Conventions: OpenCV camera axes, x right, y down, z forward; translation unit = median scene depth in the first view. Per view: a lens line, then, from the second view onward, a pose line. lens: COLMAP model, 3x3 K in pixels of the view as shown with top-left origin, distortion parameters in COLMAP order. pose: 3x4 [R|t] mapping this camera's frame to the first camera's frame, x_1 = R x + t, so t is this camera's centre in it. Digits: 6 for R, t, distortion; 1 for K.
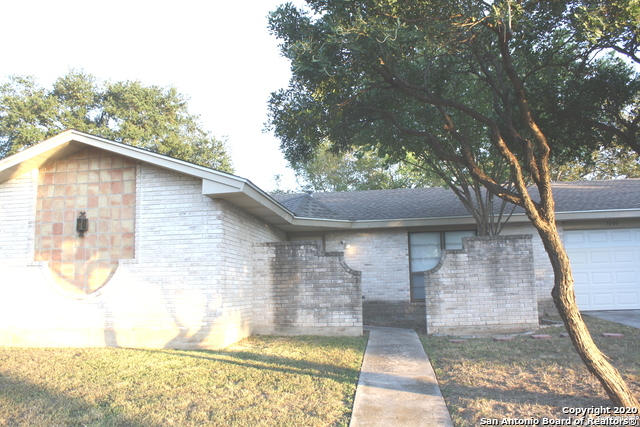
lens RADIAL K [[536.2, 0, 316.5], [0, 536.2, 214.0], [0, 0, 1]] dist [-0.135065, 0.060198]
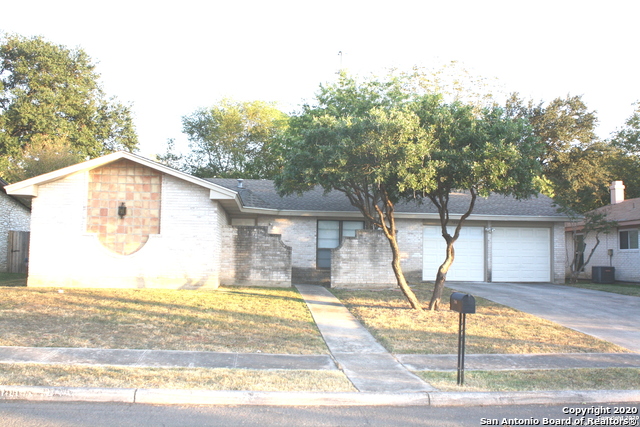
lens RADIAL K [[626.4, 0, 320.6], [0, 626.4, 211.9], [0, 0, 1]] dist [0.018883, 0.000000]
pose [[0.973238, 0.058230, 0.222297, -0.261201], [-0.072202, 0.995859, 0.055243, -0.109018], [-0.218160, -0.069815, 0.973413, -0.845631]]
